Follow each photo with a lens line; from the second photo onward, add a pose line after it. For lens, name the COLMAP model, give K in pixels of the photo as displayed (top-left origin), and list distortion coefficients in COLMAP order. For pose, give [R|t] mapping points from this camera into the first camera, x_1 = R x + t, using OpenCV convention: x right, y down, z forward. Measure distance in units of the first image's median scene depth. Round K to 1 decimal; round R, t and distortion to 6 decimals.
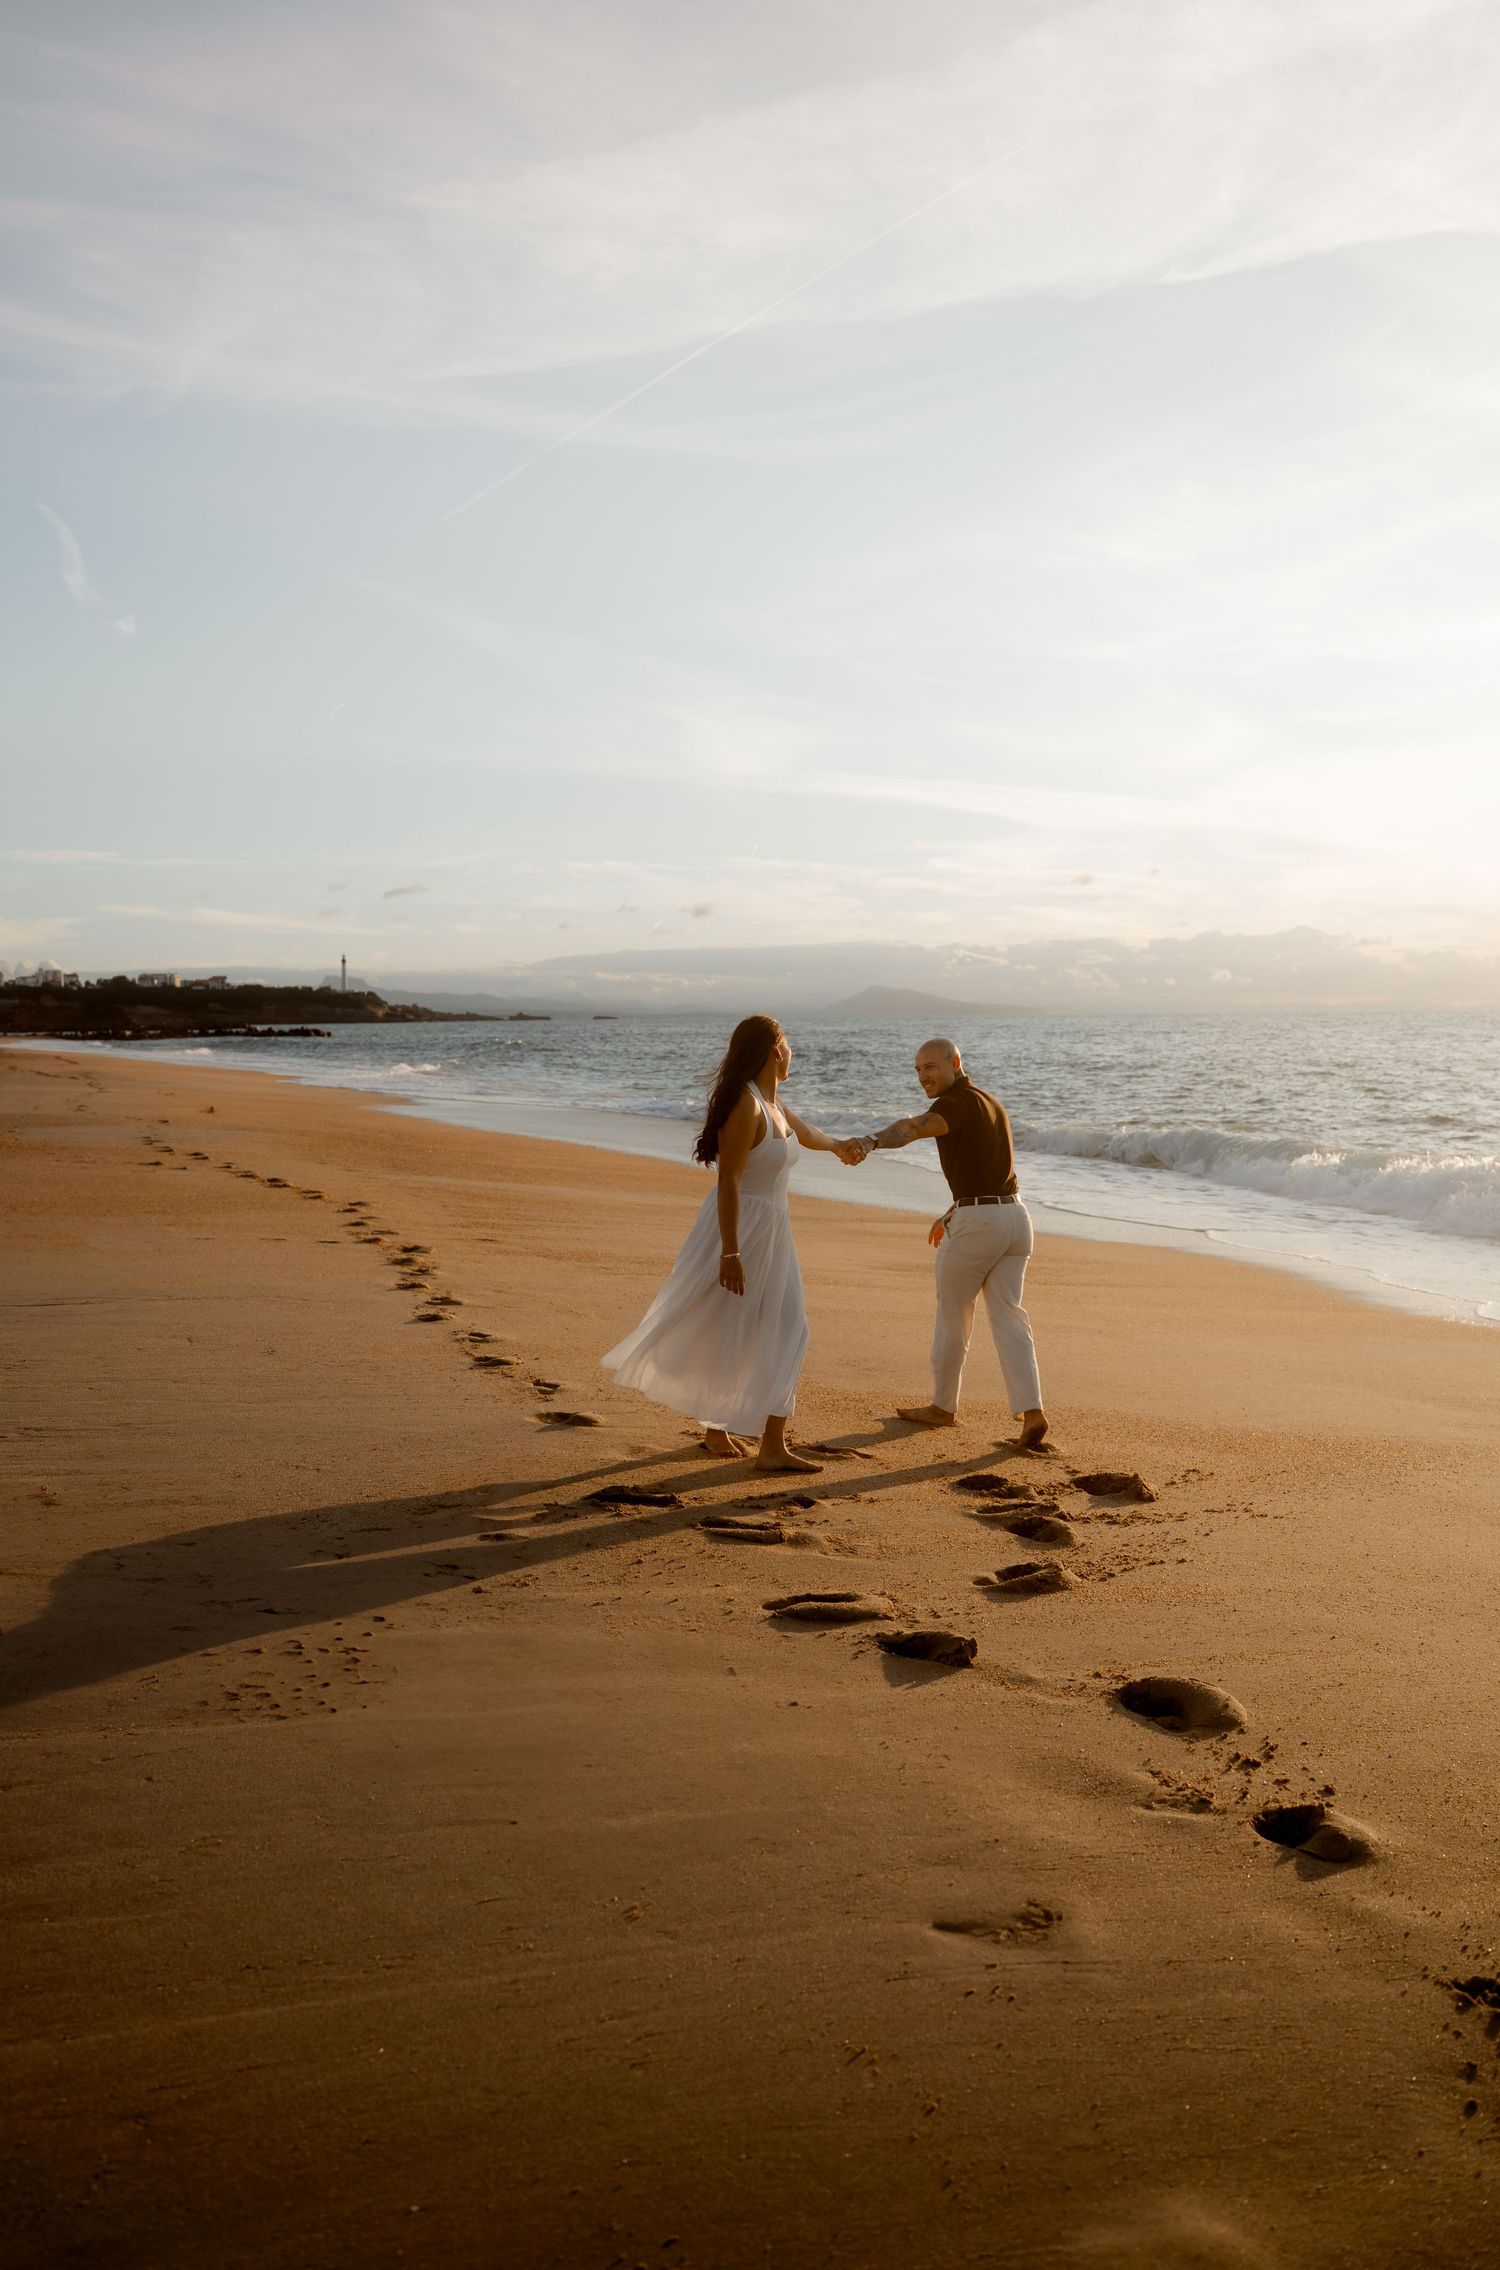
lens RADIAL K [[1960.5, 0, 750.0], [0, 1960.5, 1135.0], [0, 0, 1]] dist [-0.075503, -0.008692]
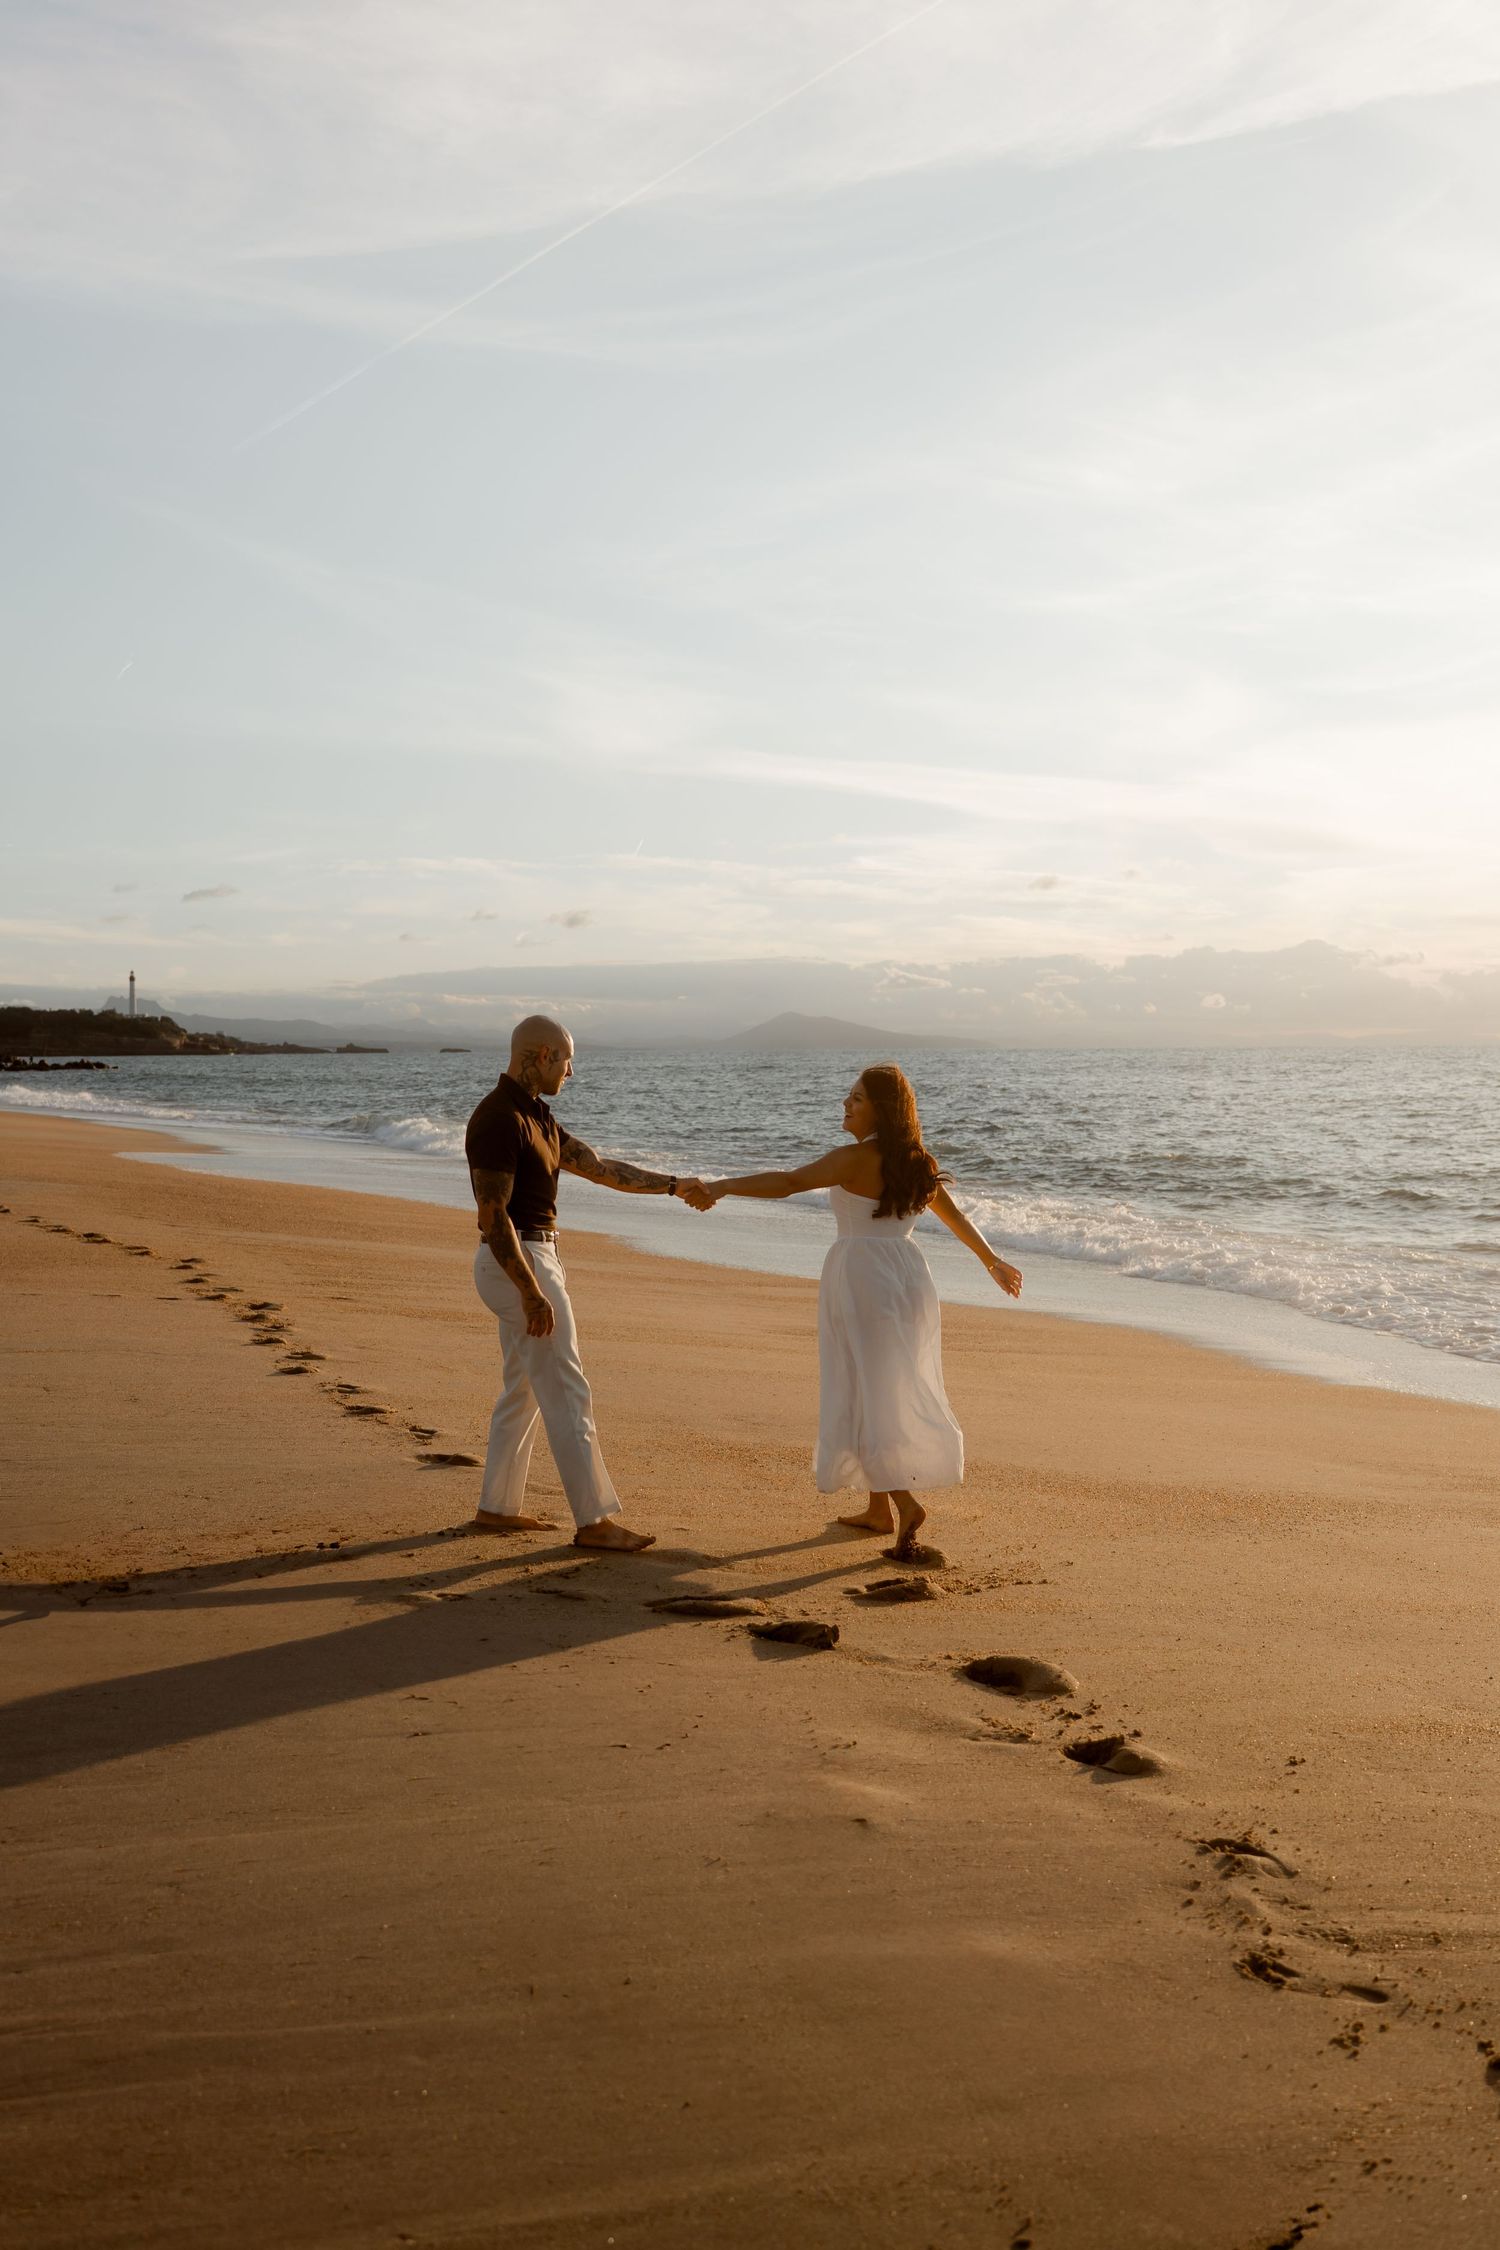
lens RADIAL K [[2418.9, 0, 672.7], [0, 2418.9, 1123.2], [0, 0, 1]] dist [-0.021530, -0.016814]
pose [[0.999861, 0.003931, 0.016221, -0.000018], [-0.003442, 0.999544, -0.030007, 0.006897], [-0.016331, 0.029947, 0.999418, -0.140633]]
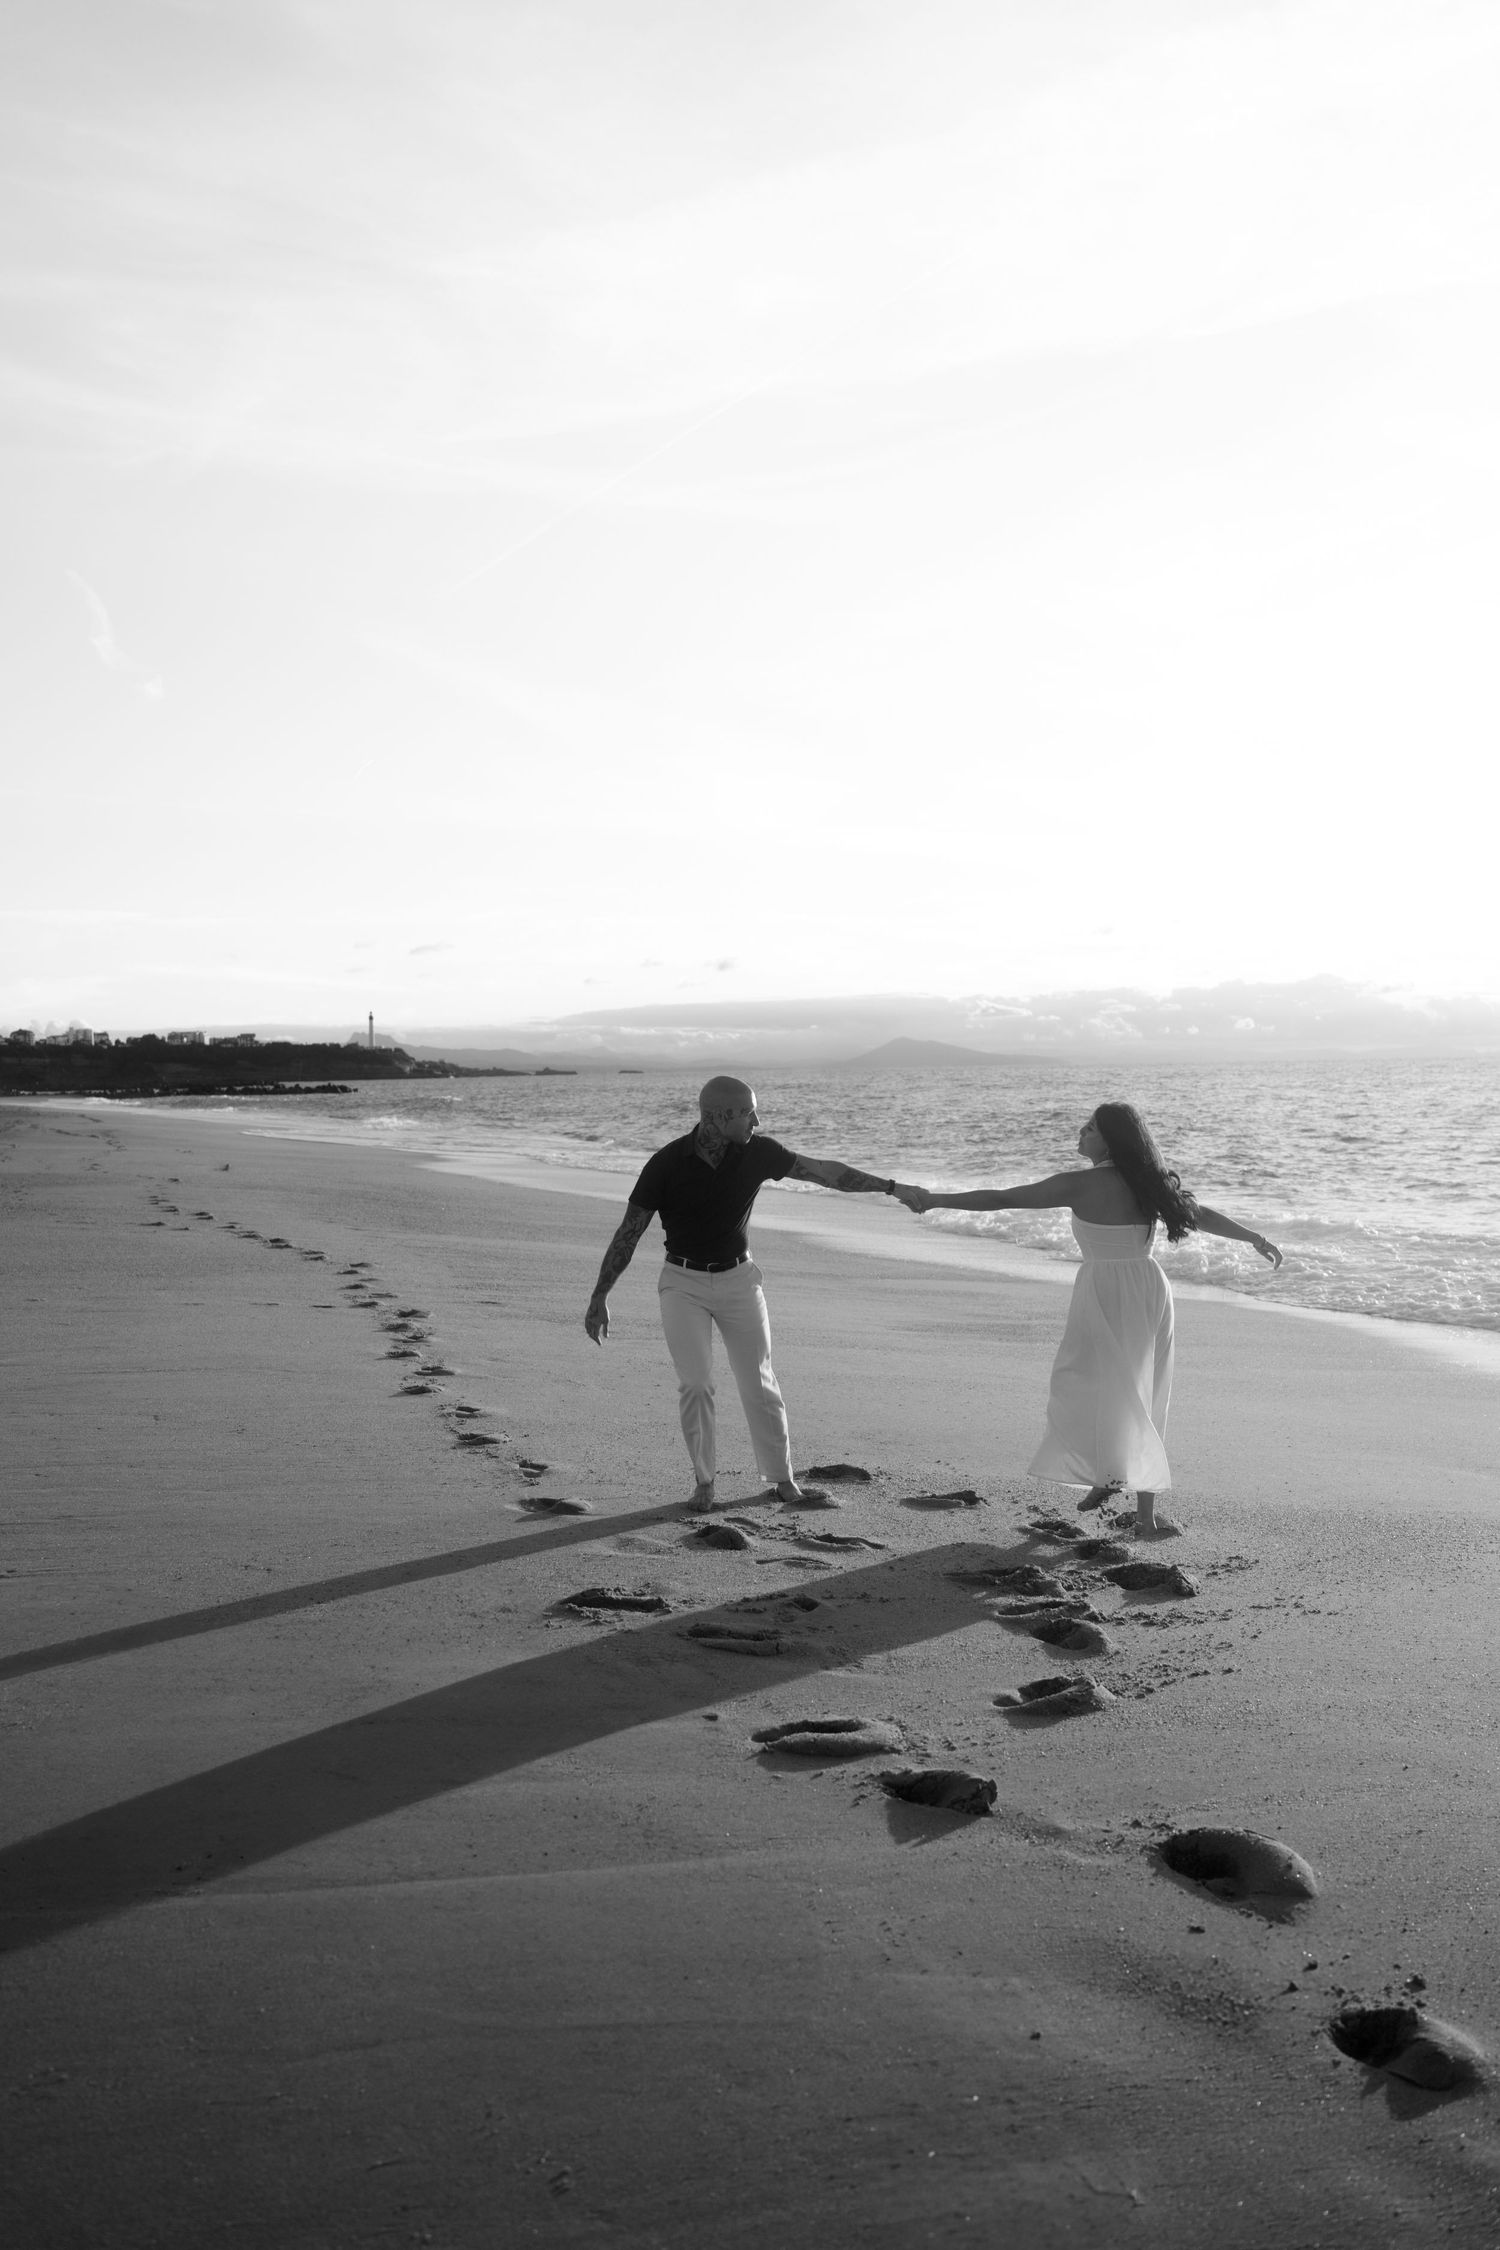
lens RADIAL K [[1950.3, 0, 750.0], [0, 1950.3, 1125.0], [0, 0, 1]] dist [-0.069910, 0.018030]
pose [[0.999875, -0.008832, -0.013076, 0.008074], [0.008410, 0.999453, -0.031995, -0.002274], [0.013352, 0.031881, 0.999402, 0.051013]]
